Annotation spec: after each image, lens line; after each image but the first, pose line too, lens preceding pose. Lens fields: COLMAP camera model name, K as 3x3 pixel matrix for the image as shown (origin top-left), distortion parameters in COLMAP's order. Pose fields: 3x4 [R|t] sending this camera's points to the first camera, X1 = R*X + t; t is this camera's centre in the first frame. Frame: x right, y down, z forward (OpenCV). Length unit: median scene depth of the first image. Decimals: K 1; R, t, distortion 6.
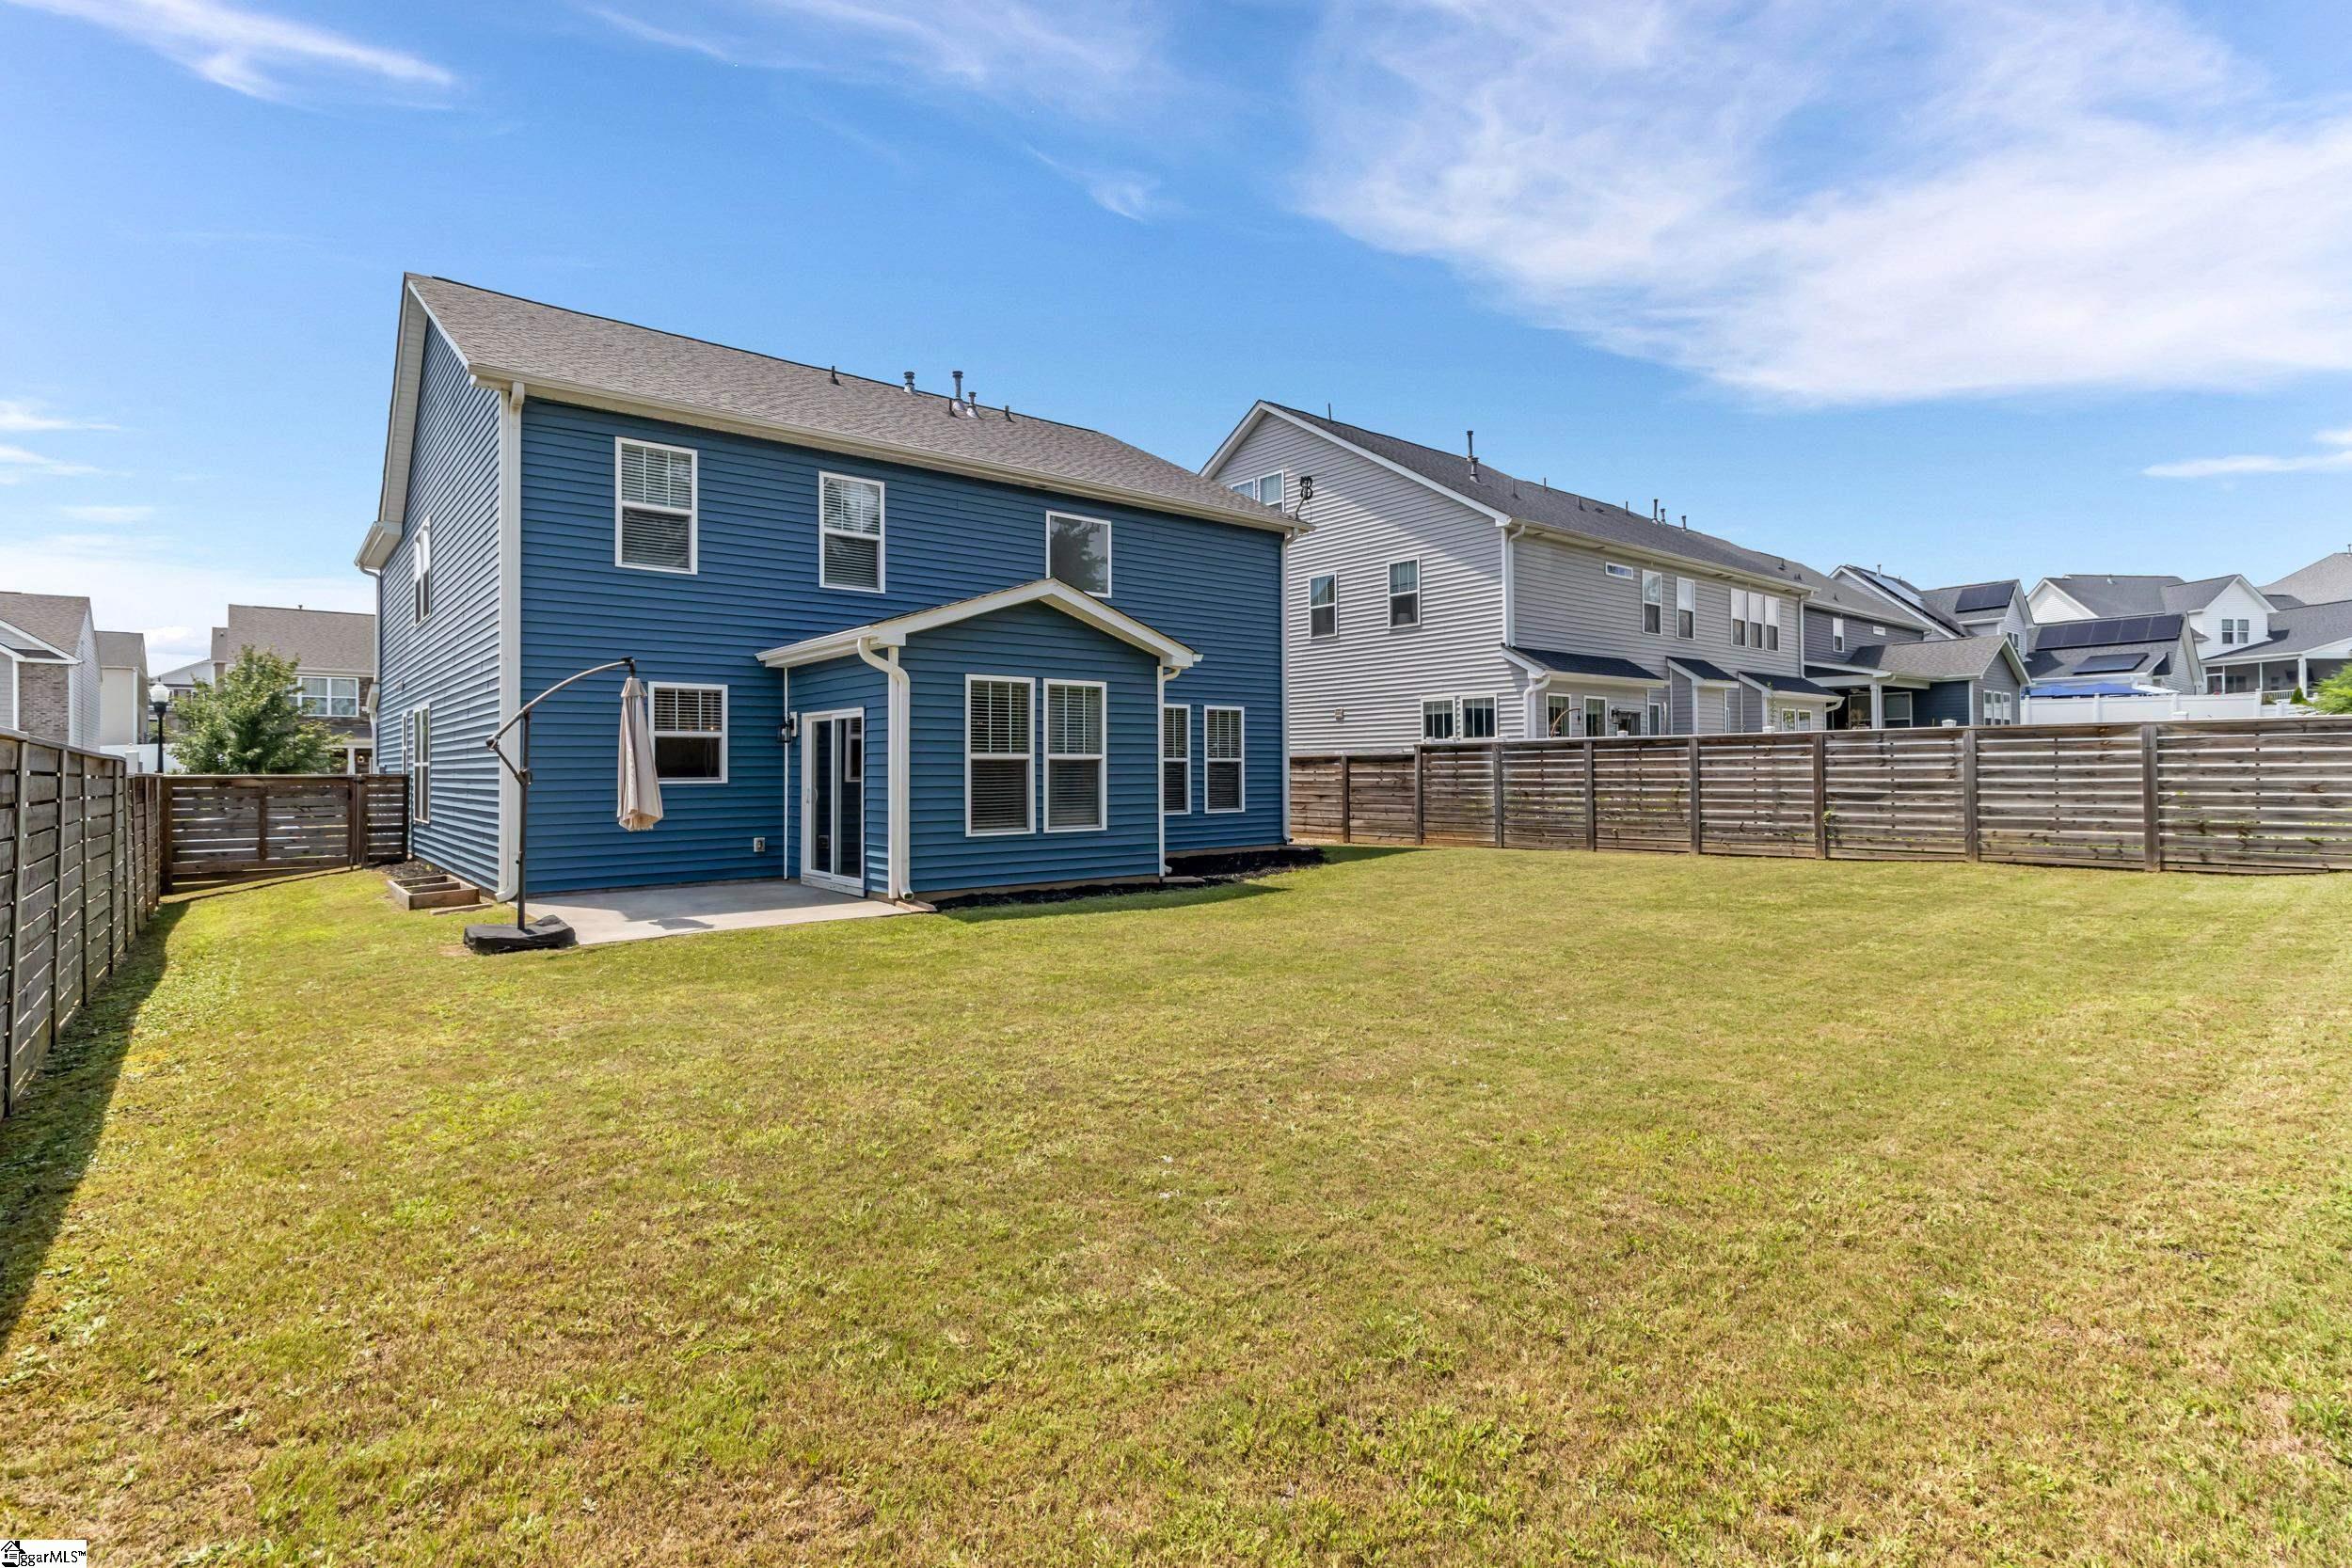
lens RADIAL K [[1126.5, 0, 1174.8], [0, 1126.5, 766.1], [0, 0, 1]] dist [0.004220, 0.001773]
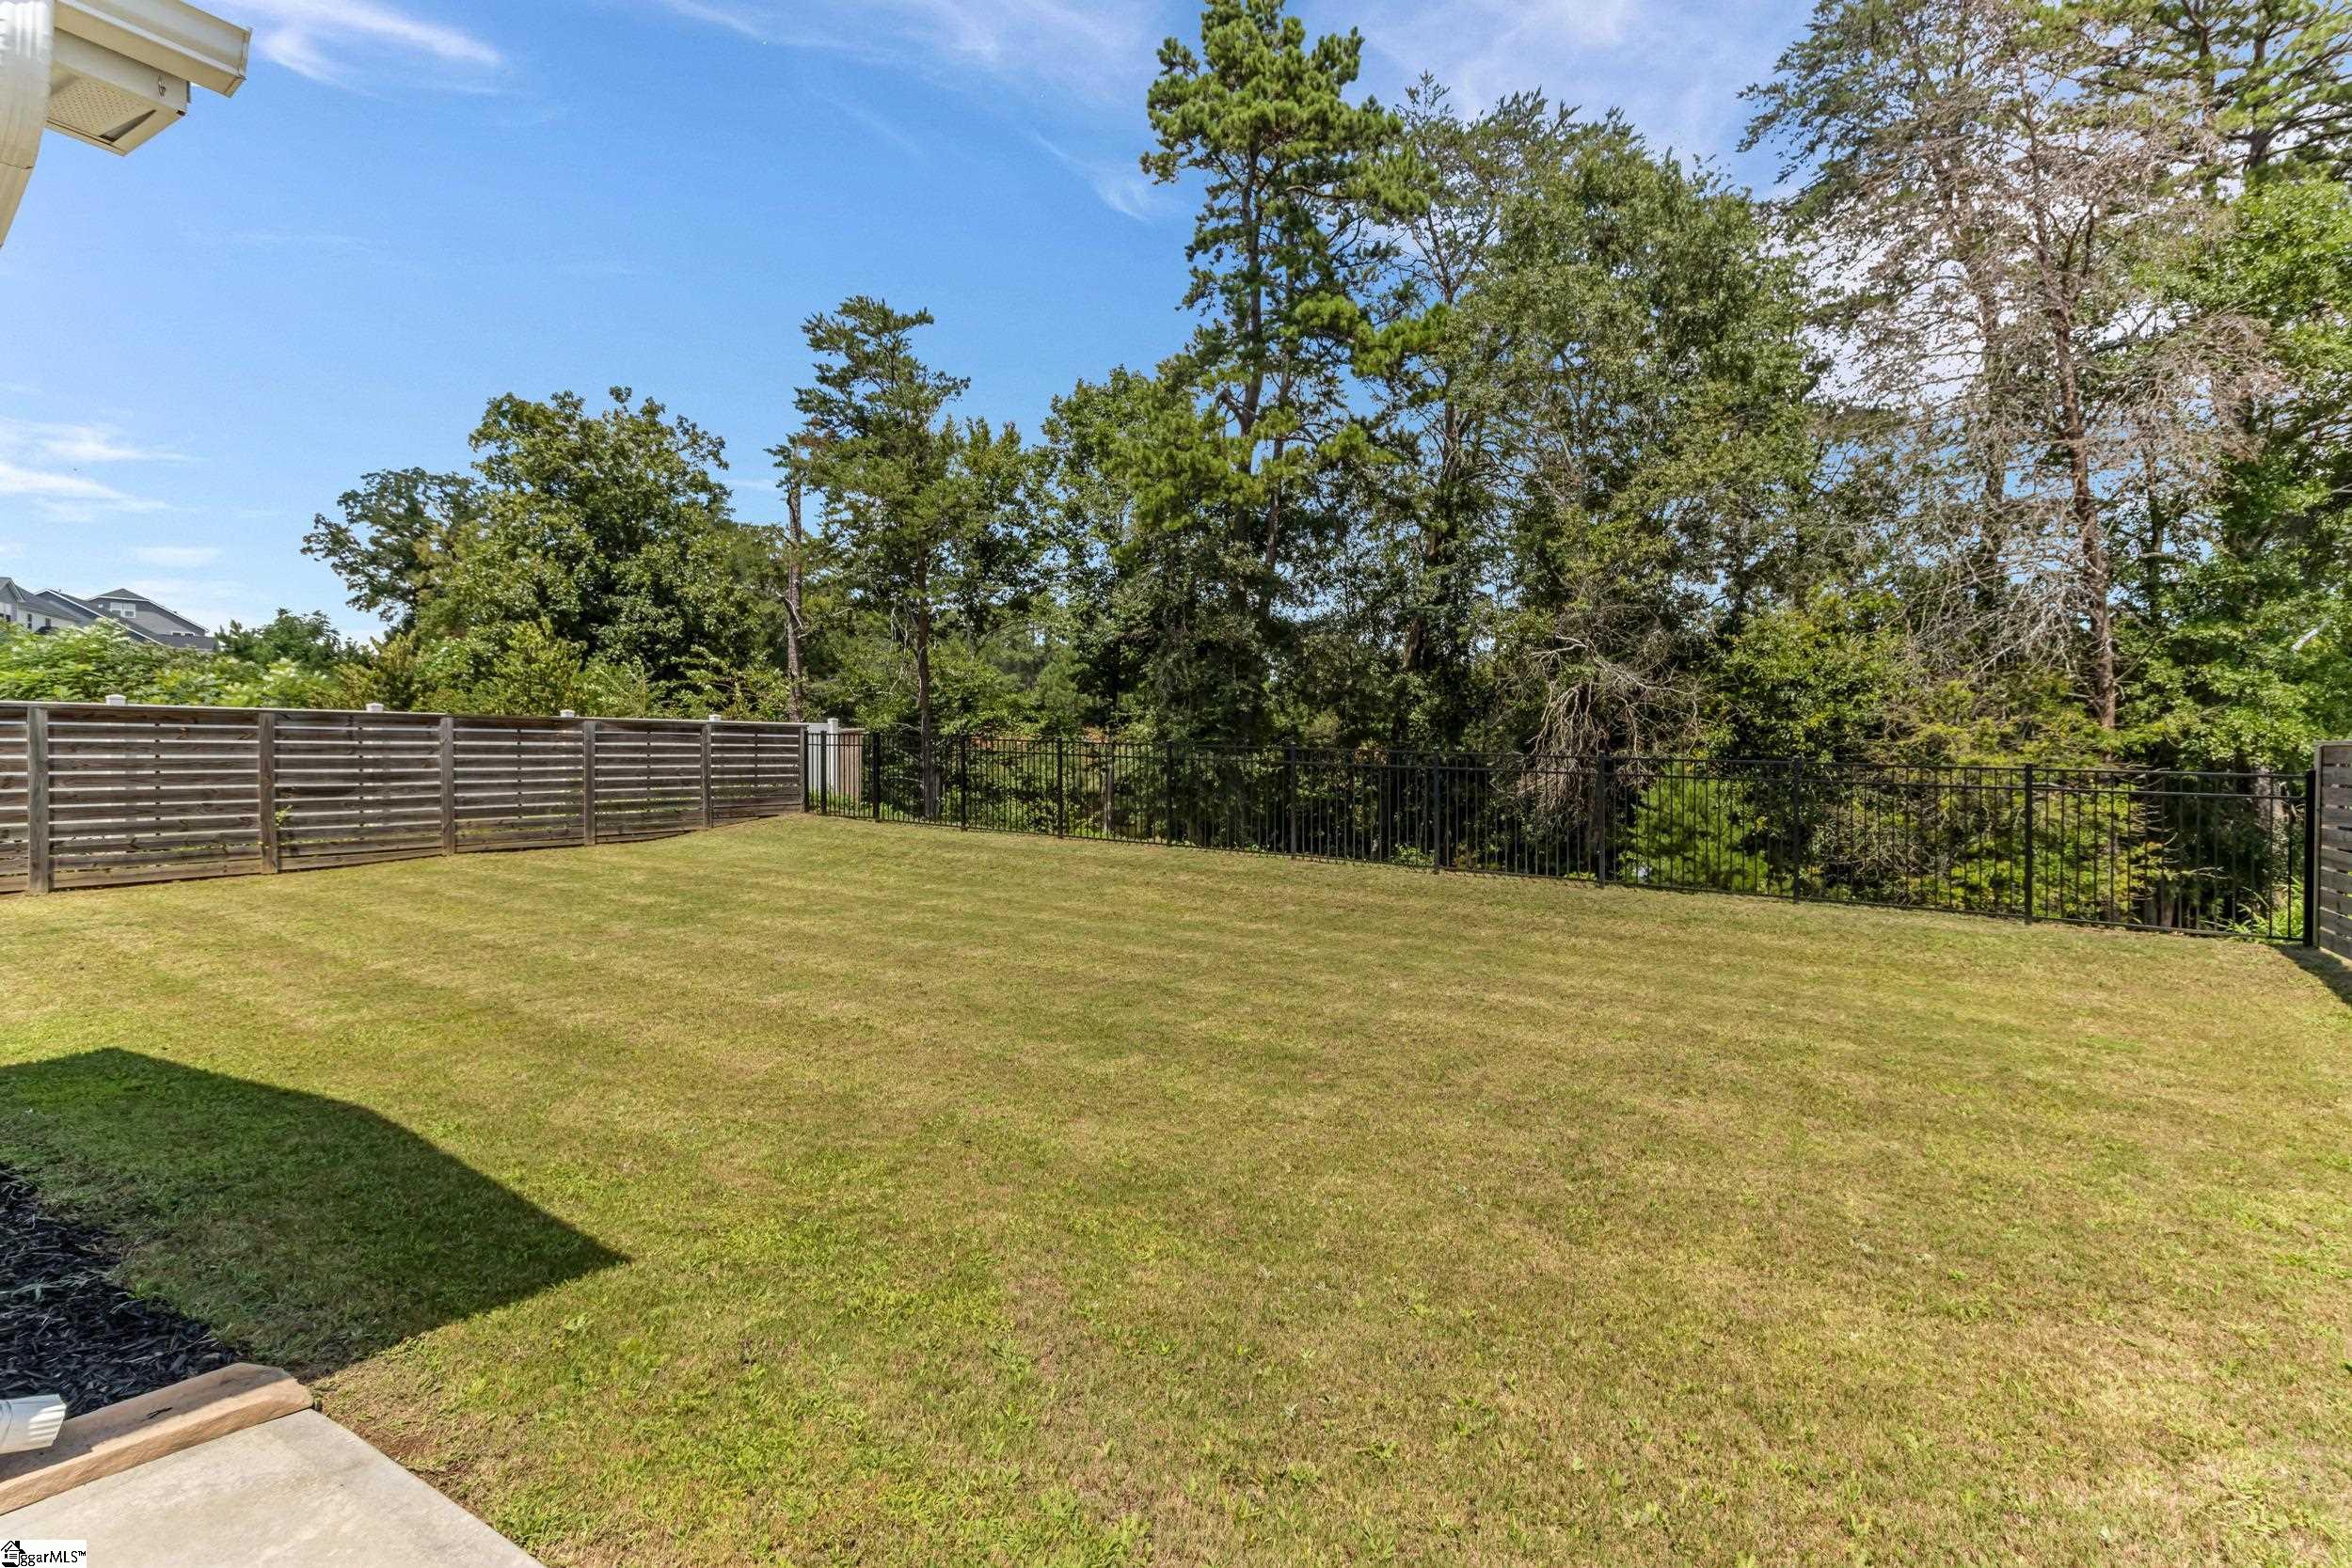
lens RADIAL K [[1126.5, 0, 1172.4], [0, 1126.5, 766.0], [0, 0, 1]] dist [0.004220, 0.001773]
pose [[-0.322482, -0.006212, 0.946555, -0.533518], [-0.004263, 0.999978, 0.005110, 0.002662], [-0.946566, -0.002387, -0.322501, 0.986807]]
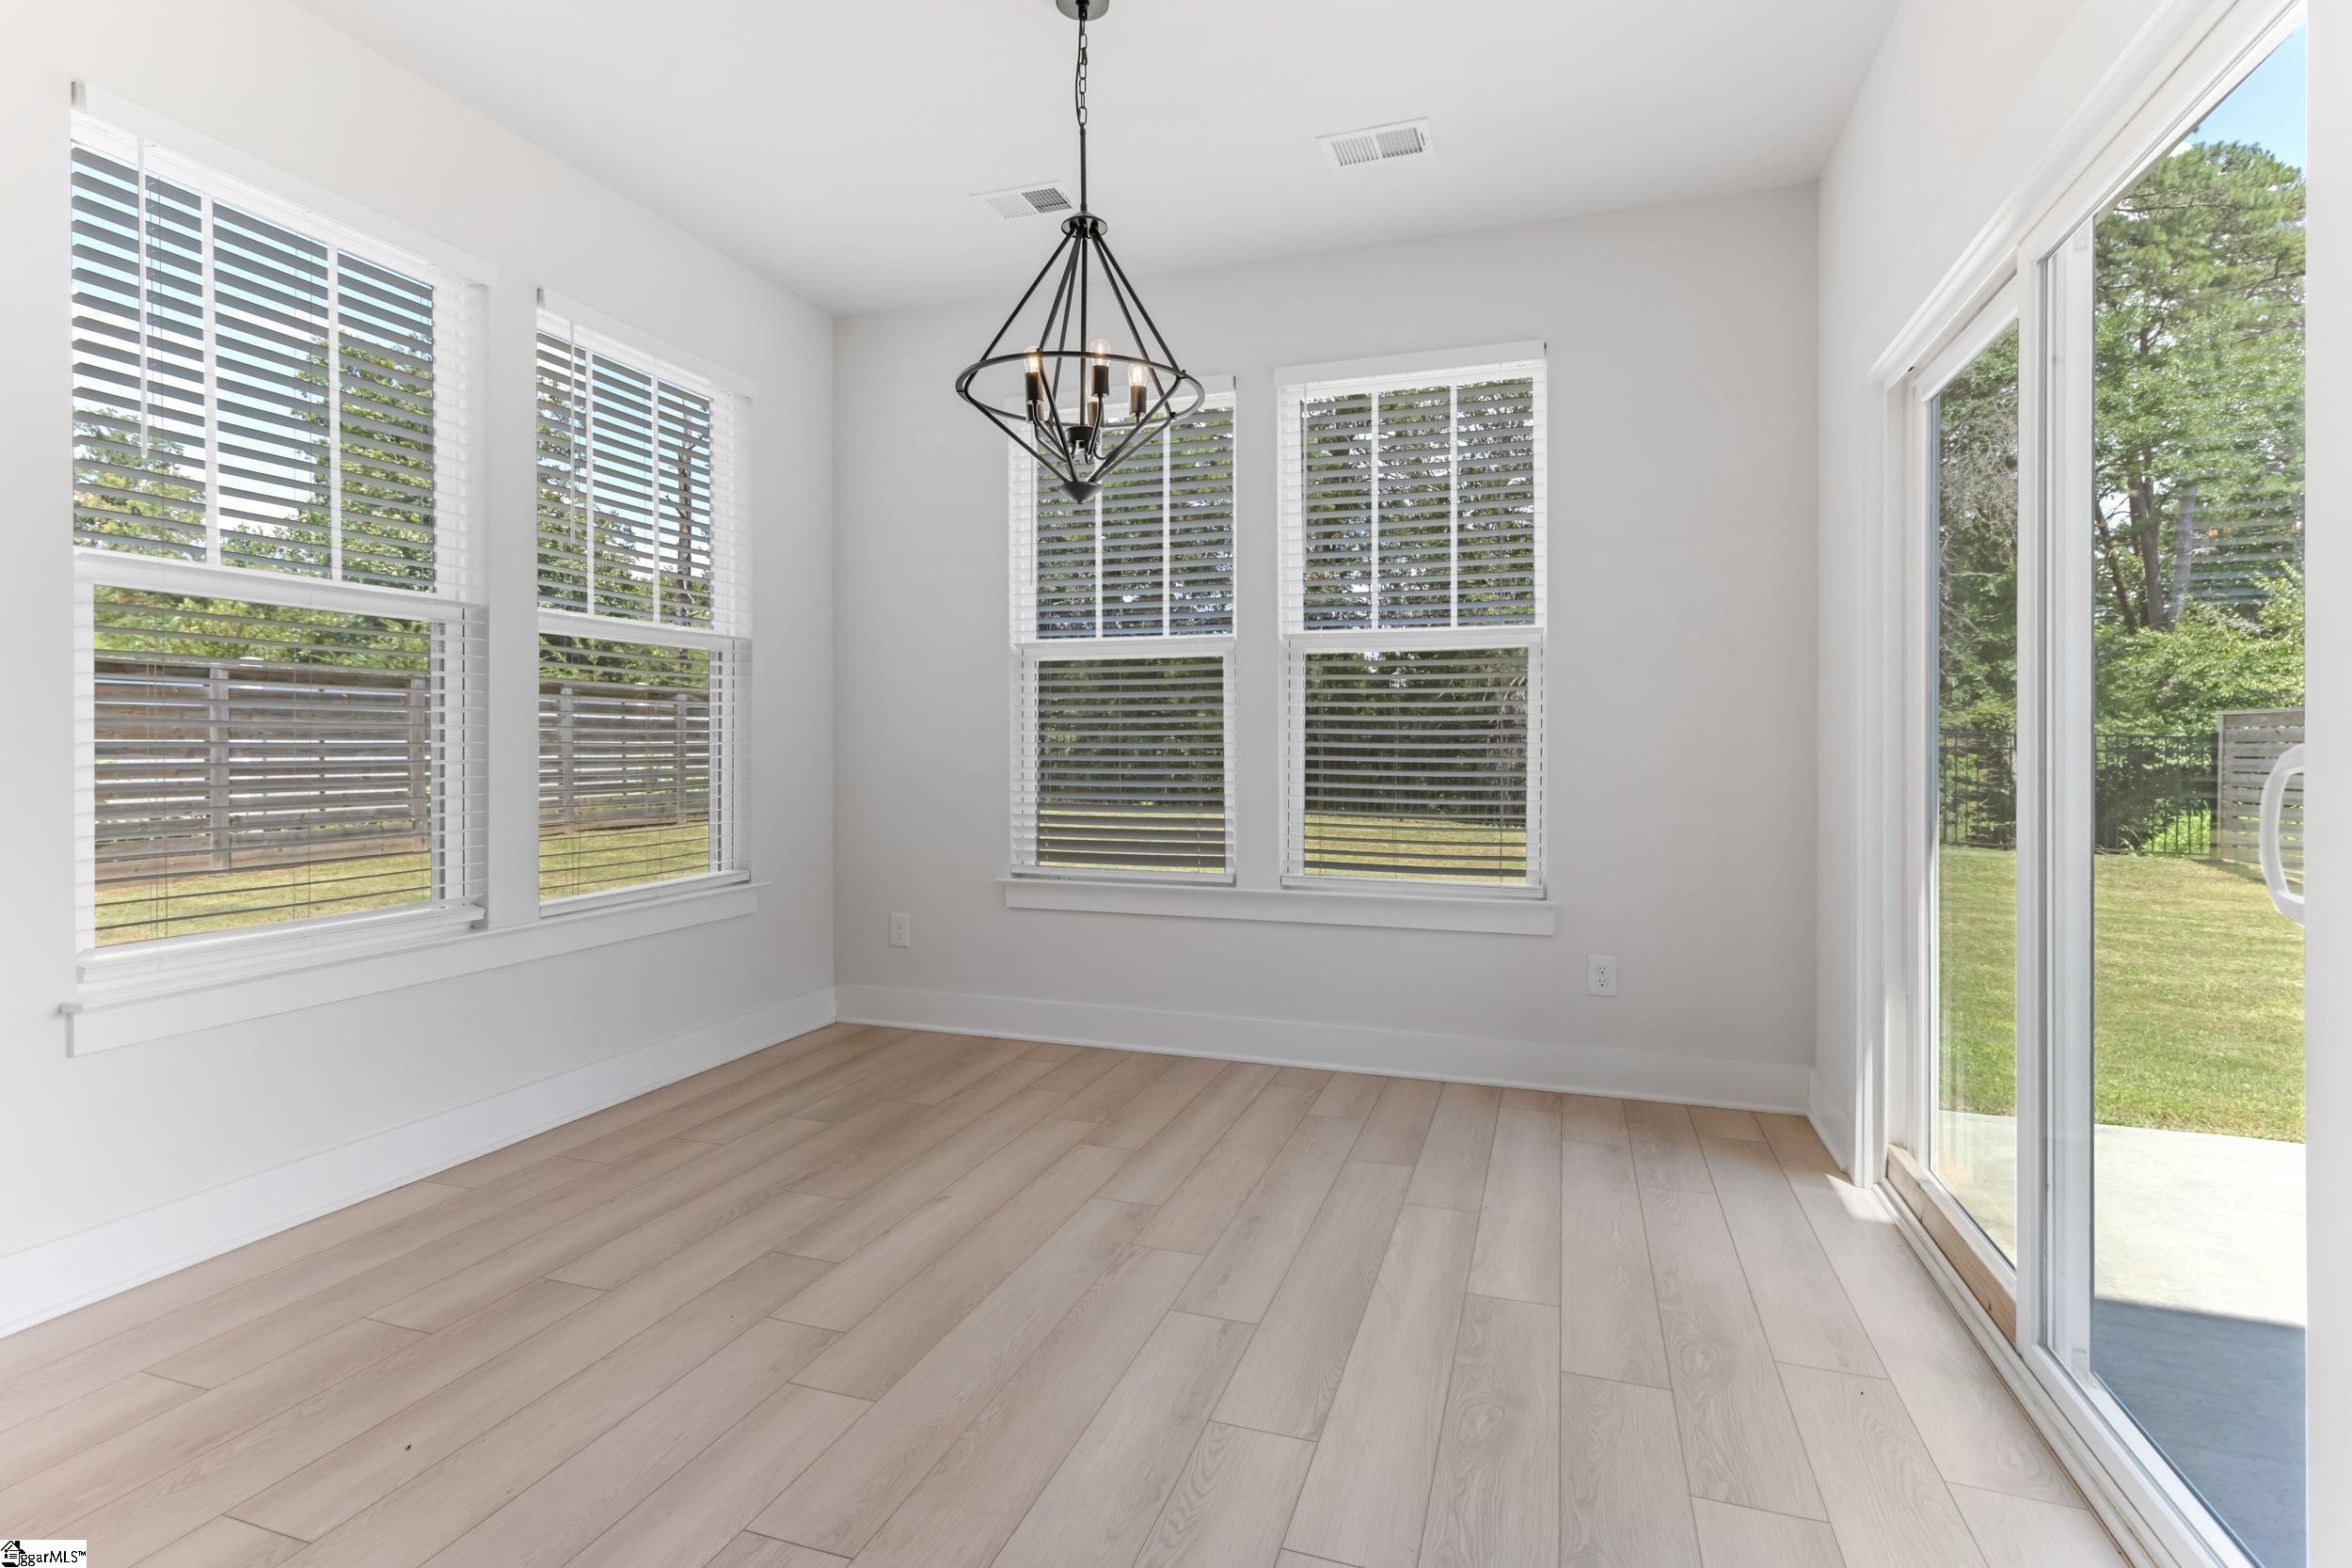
lens RADIAL K [[1126.5, 0, 1162.6], [0, 1126.5, 768.4], [0, 0, 1]] dist [0.004220, 0.001773]
pose [[-0.524525, -0.012849, 0.851298, -0.422806], [-0.001353, 0.999897, 0.014259, 0.026420], [-0.851394, 0.006327, -0.524489, 1.447273]]
